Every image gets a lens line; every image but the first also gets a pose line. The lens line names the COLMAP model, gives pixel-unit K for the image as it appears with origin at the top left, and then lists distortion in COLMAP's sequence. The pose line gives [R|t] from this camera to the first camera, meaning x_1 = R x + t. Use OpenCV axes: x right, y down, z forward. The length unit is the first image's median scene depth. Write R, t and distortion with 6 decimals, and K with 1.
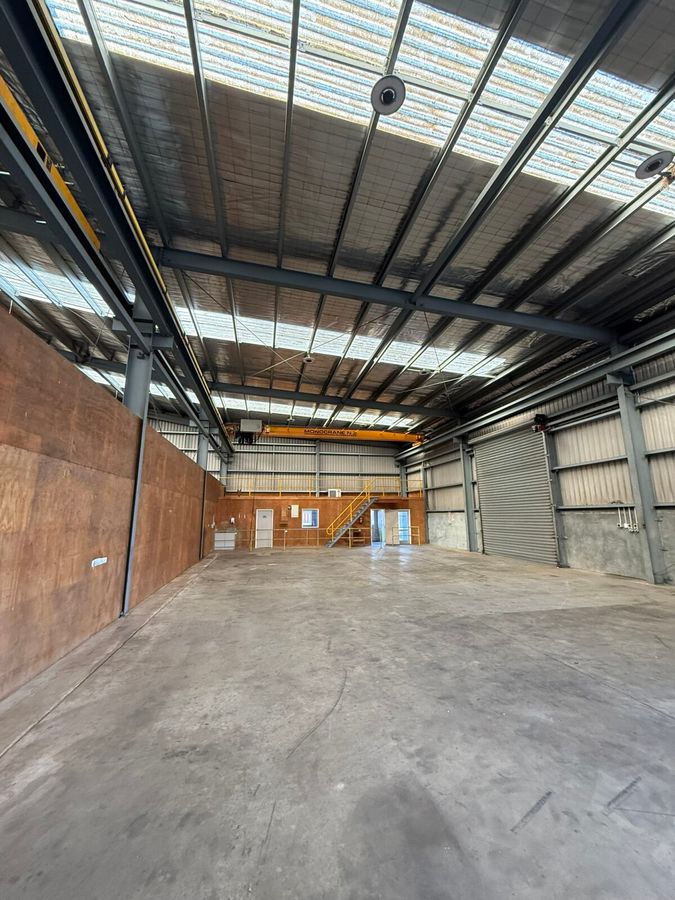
lens RADIAL K [[354.3, 0, 340.2], [0, 354.3, 447.7], [0, 0, 1]] dist [-0.001400, 0.000082]
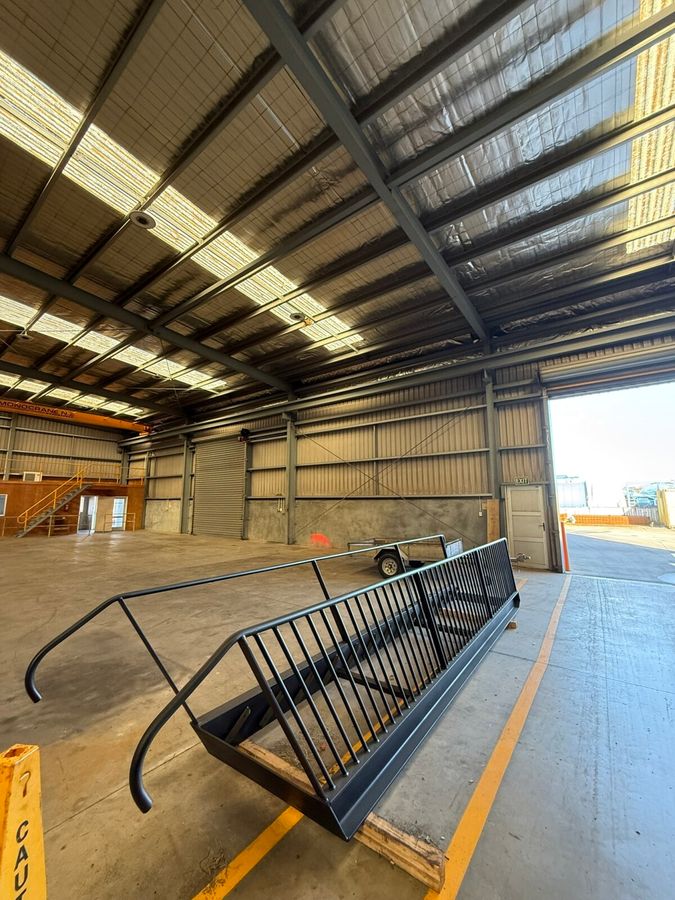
lens RADIAL K [[354.3, 0, 336.4], [0, 354.3, 446.7], [0, 0, 1]] dist [-0.001400, 0.000082]
pose [[0.755820, 0.107419, 0.645908, -0.052284], [-0.128025, 0.991656, -0.015109, -0.066434], [-0.642141, -0.071272, 0.763266, -0.344863]]
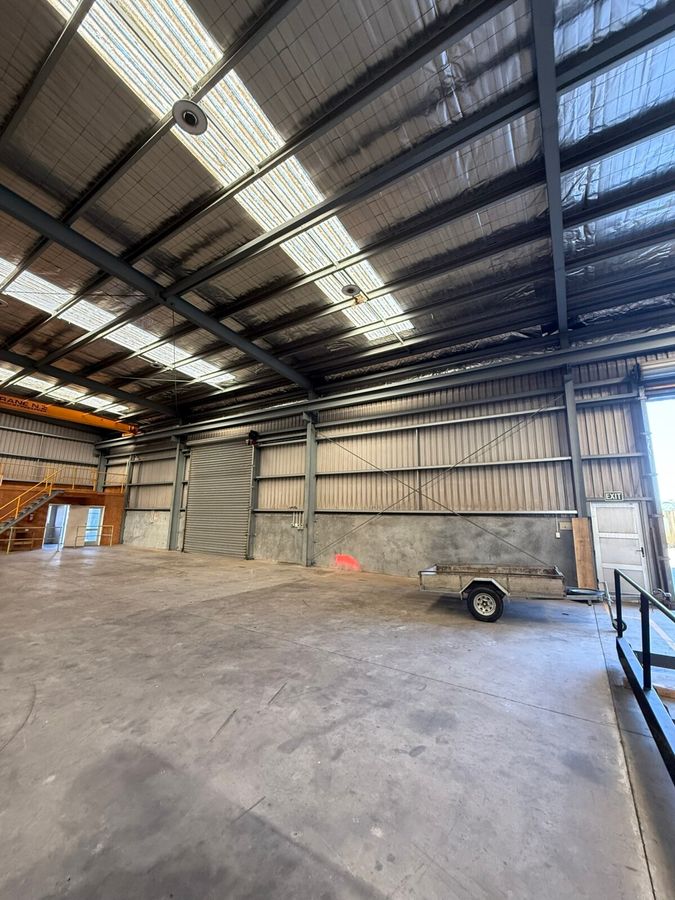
lens RADIAL K [[354.3, 0, 335.5], [0, 354.3, 446.7], [0, 0, 1]] dist [-0.001400, 0.000082]
pose [[0.707073, 0.155183, 0.689903, -0.065875], [-0.154759, 0.985931, -0.063159, -0.012735], [-0.689998, -0.062111, 0.721141, -0.059684]]
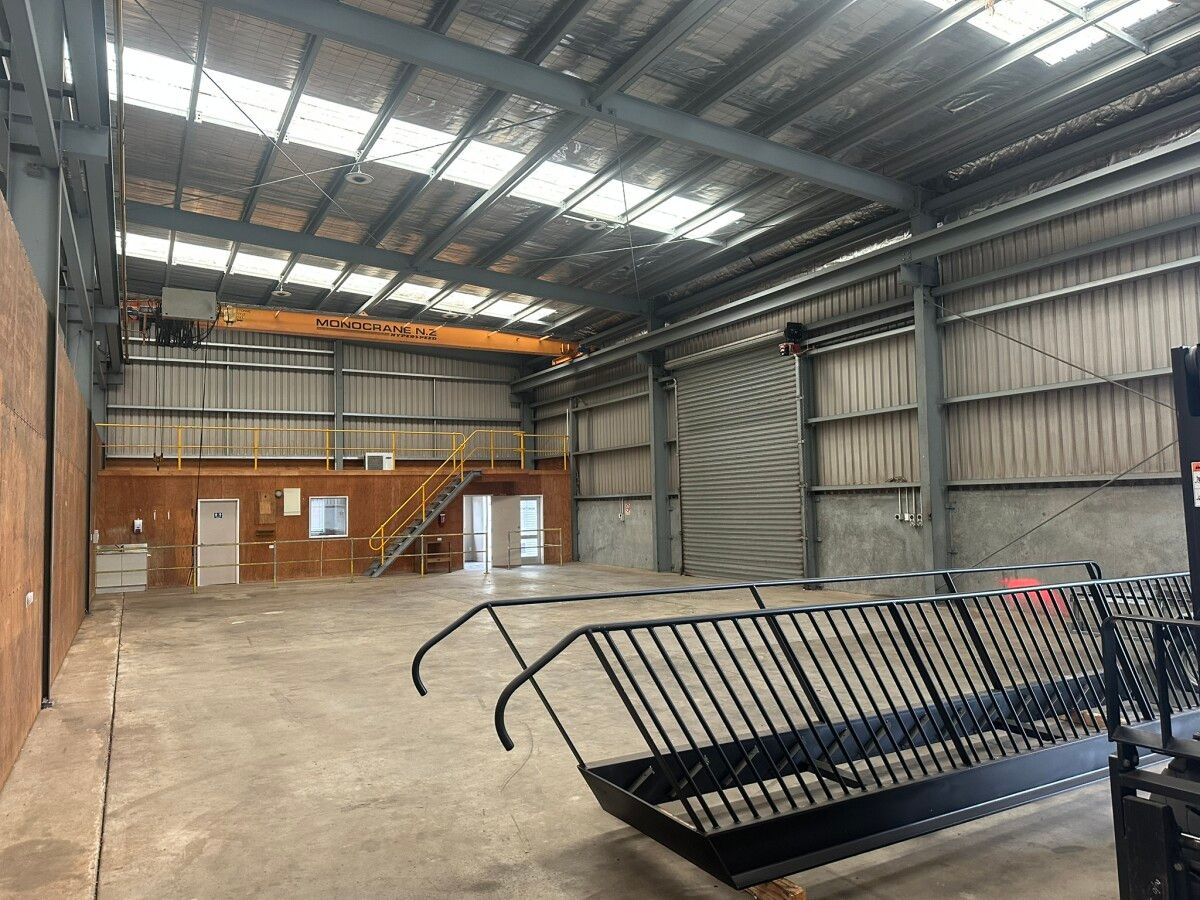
lens RADIAL K [[830.4, 0, 601.9], [0, 830.4, 460.3], [0, 0, 1]] dist [0.023380, -0.016807]
pose [[0.956027, 0.002412, 0.293269, -0.135631], [-0.040257, 0.991580, 0.123079, -0.037855], [-0.290503, -0.129473, 0.948074, -0.221950]]
